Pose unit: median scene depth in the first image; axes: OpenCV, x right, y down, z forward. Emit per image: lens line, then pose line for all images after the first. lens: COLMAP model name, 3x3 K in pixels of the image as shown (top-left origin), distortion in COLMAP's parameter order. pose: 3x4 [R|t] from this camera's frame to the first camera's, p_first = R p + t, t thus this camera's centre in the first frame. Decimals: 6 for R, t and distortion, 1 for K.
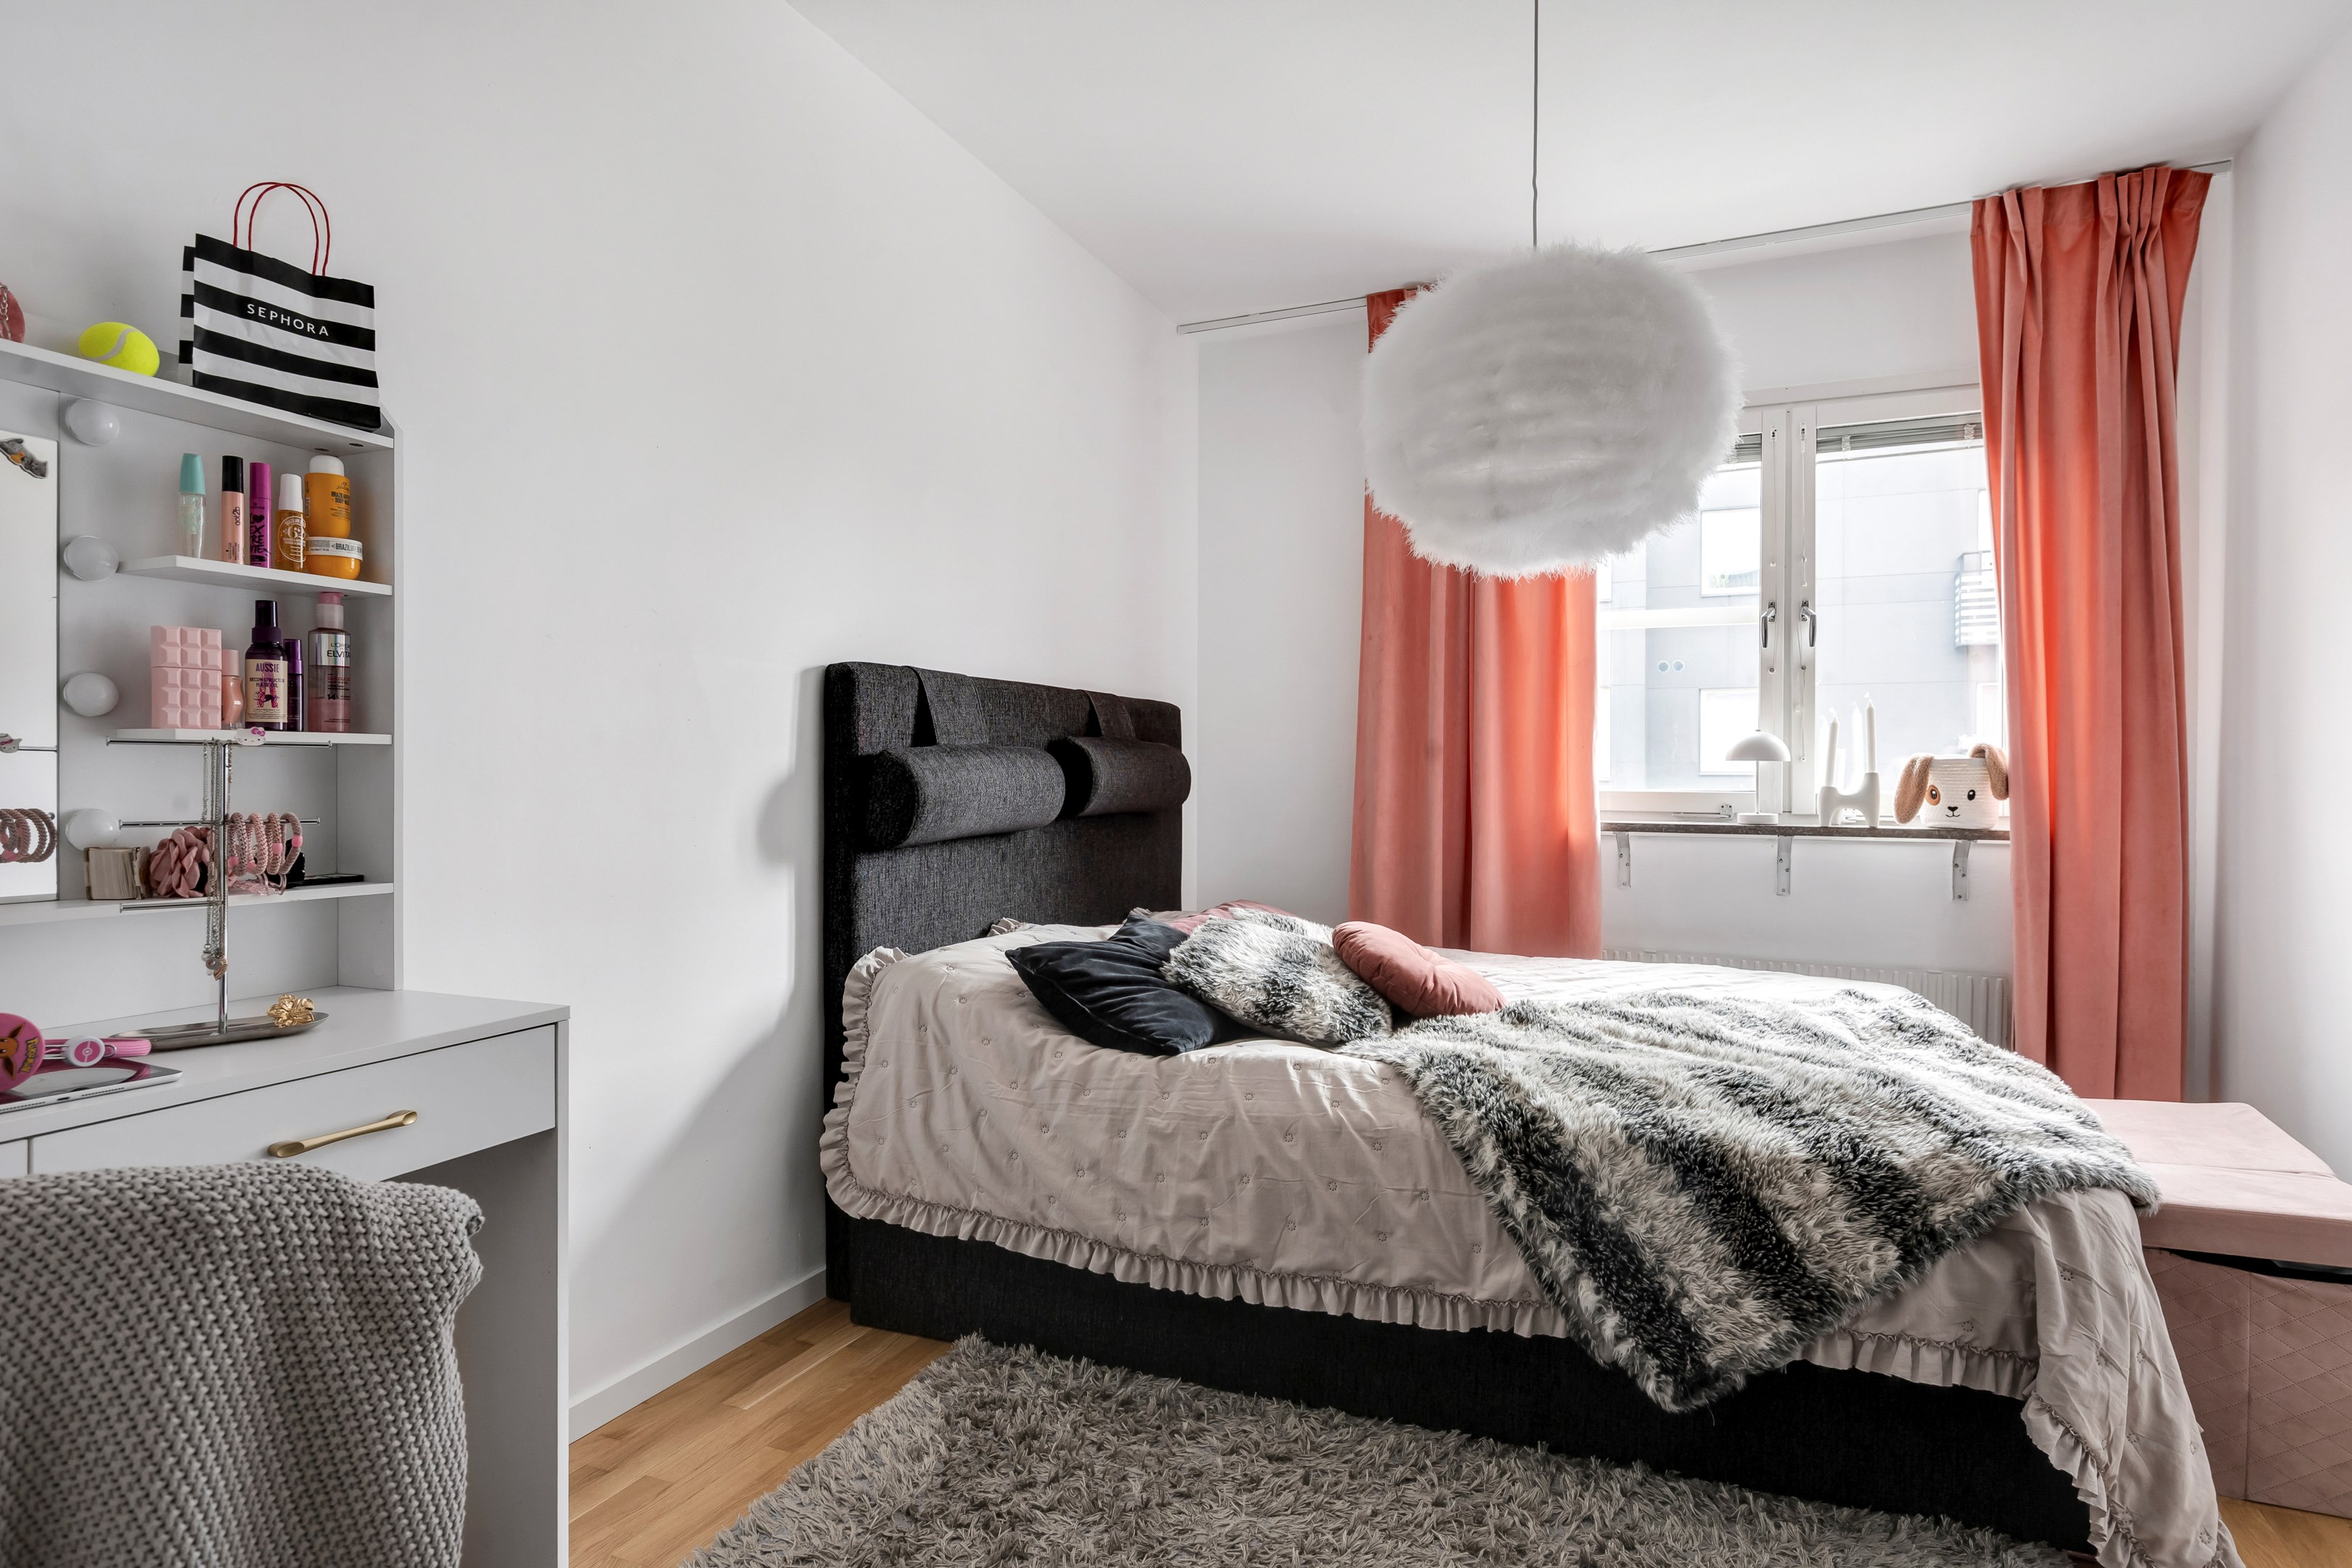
lens RADIAL K [[1329.6, 0, 1186.3], [0, 1329.6, 798.9], [0, 0, 1]] dist [0.002063, -0.000691]
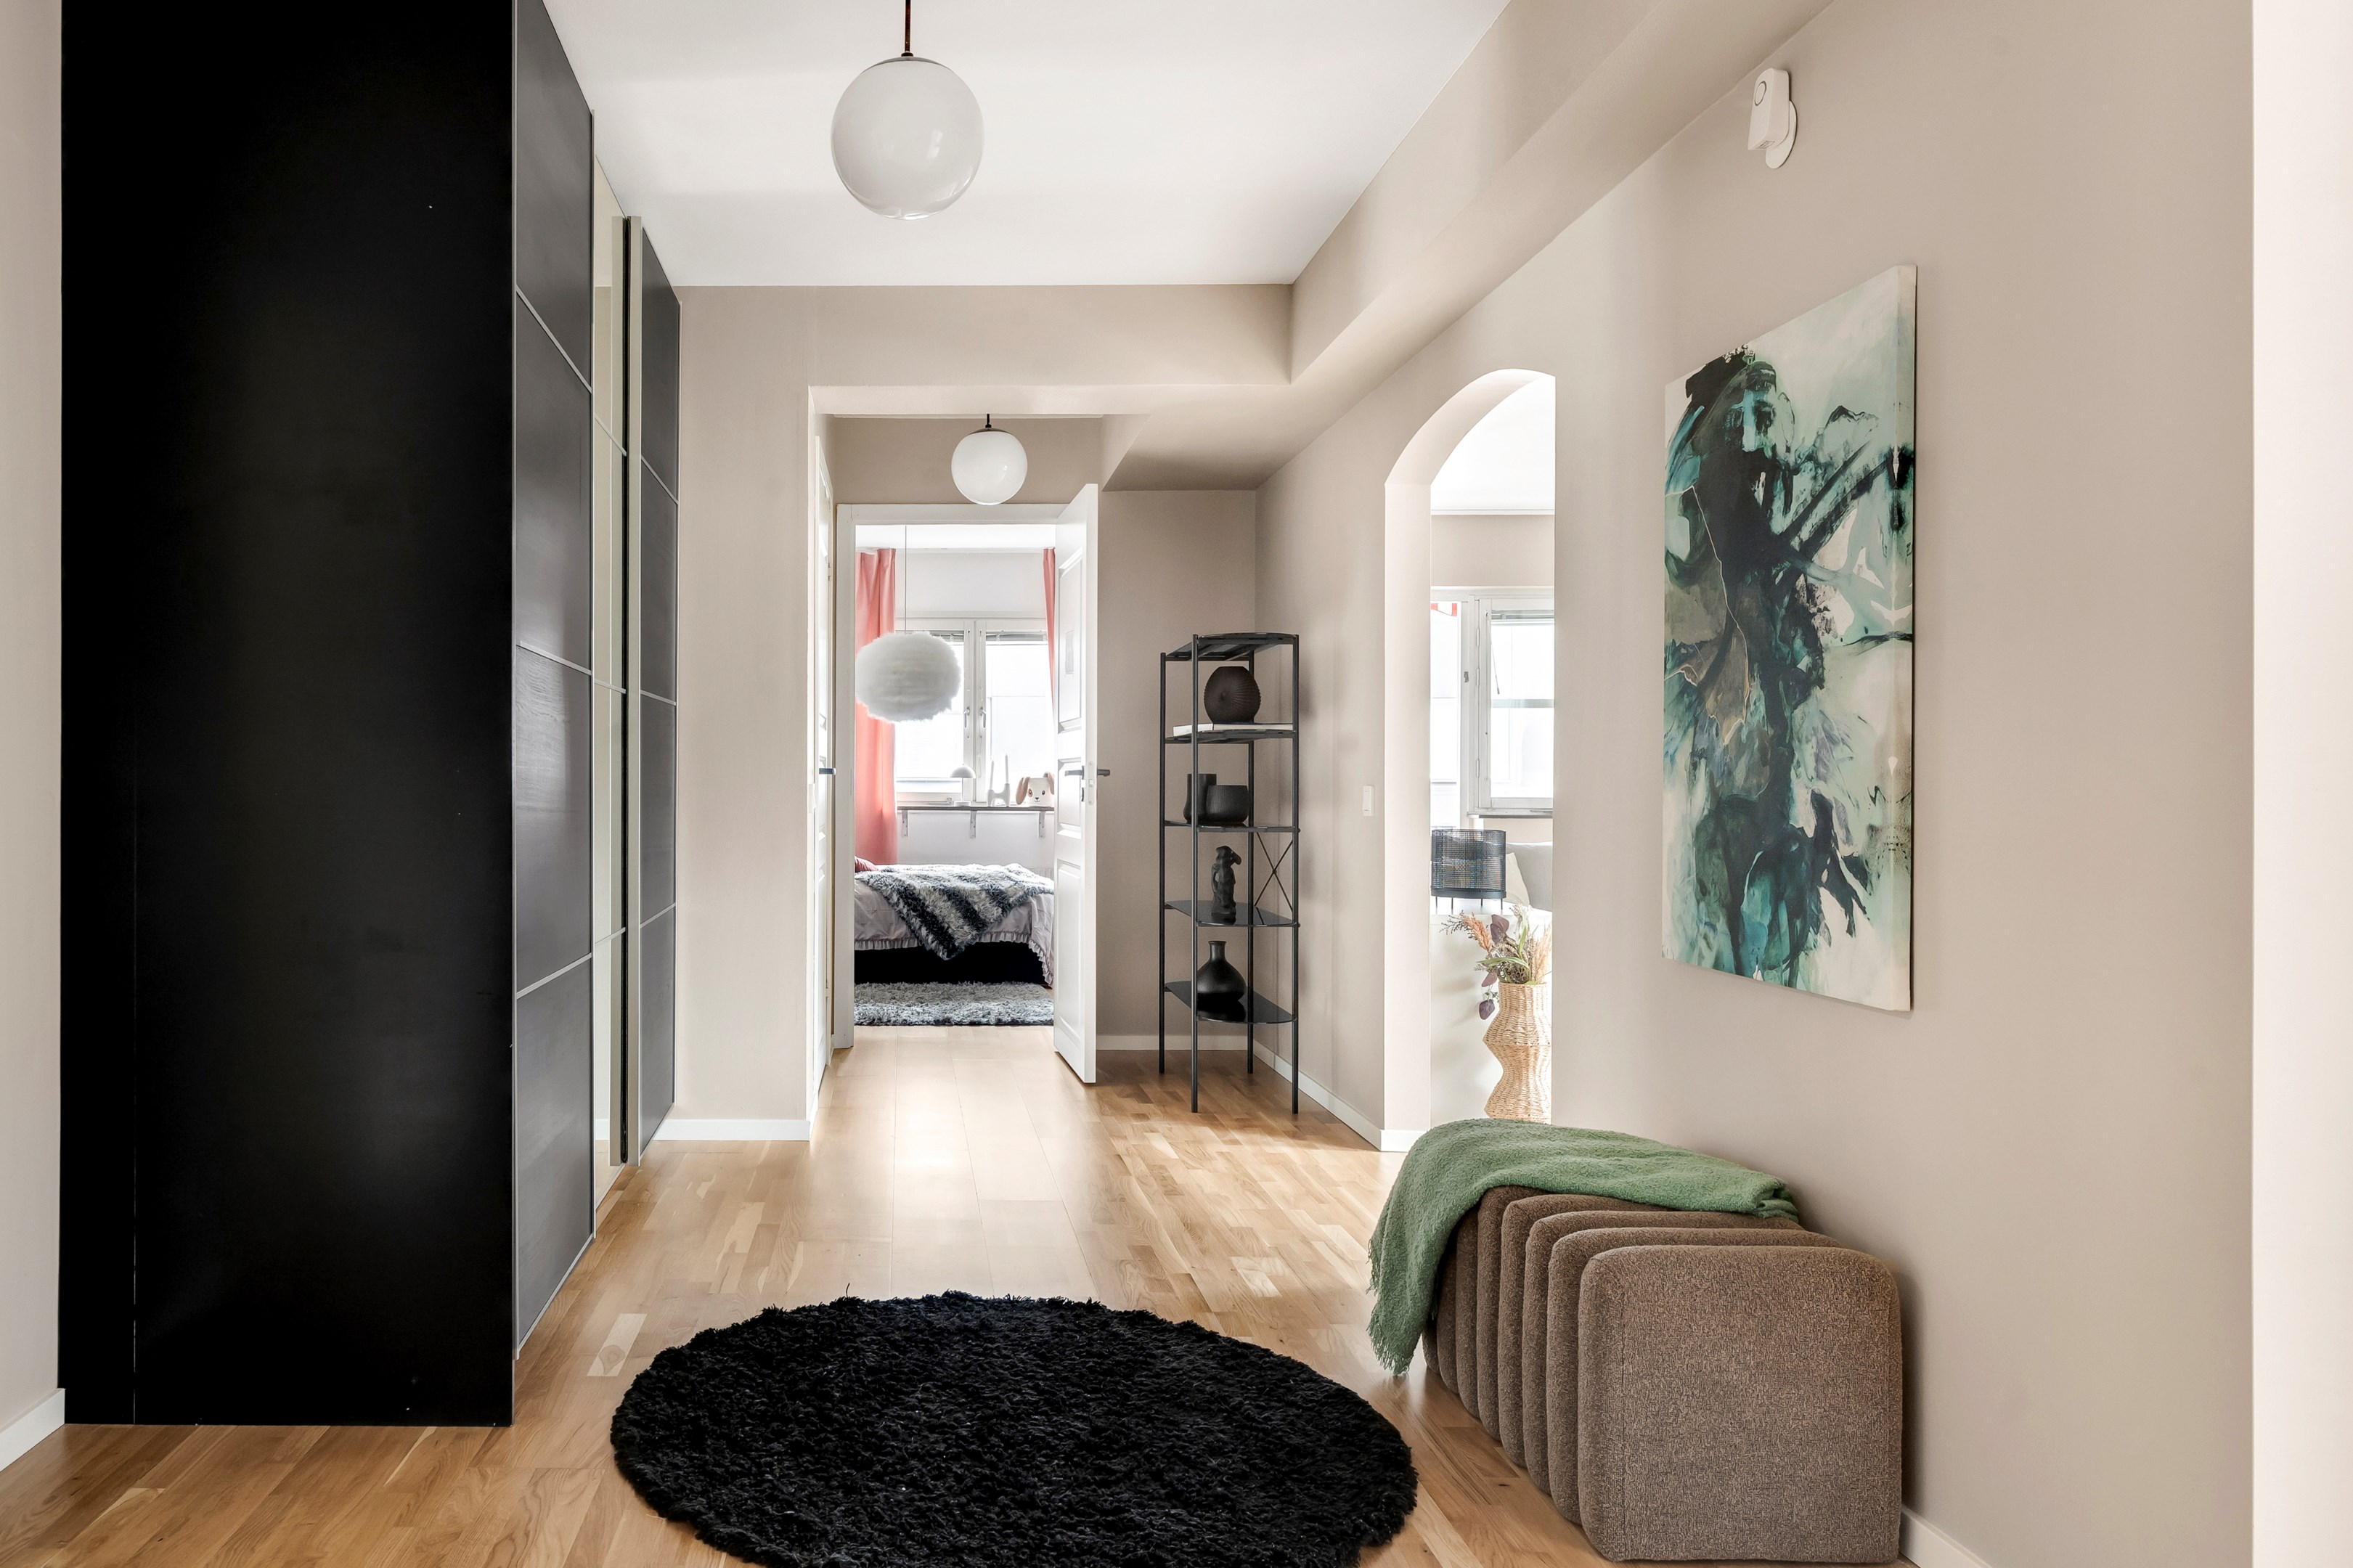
lens RADIAL K [[1845.2, 0, 1176.5], [0, 1845.2, 784.0], [0, 0, 1]] dist [-0.004831, -0.001047]
pose [[0.860451, 0.002765, 0.509527, -1.599507], [0.002625, 0.999948, -0.009858, 0.025647], [-0.509527, 0.009820, 0.860398, -3.522988]]
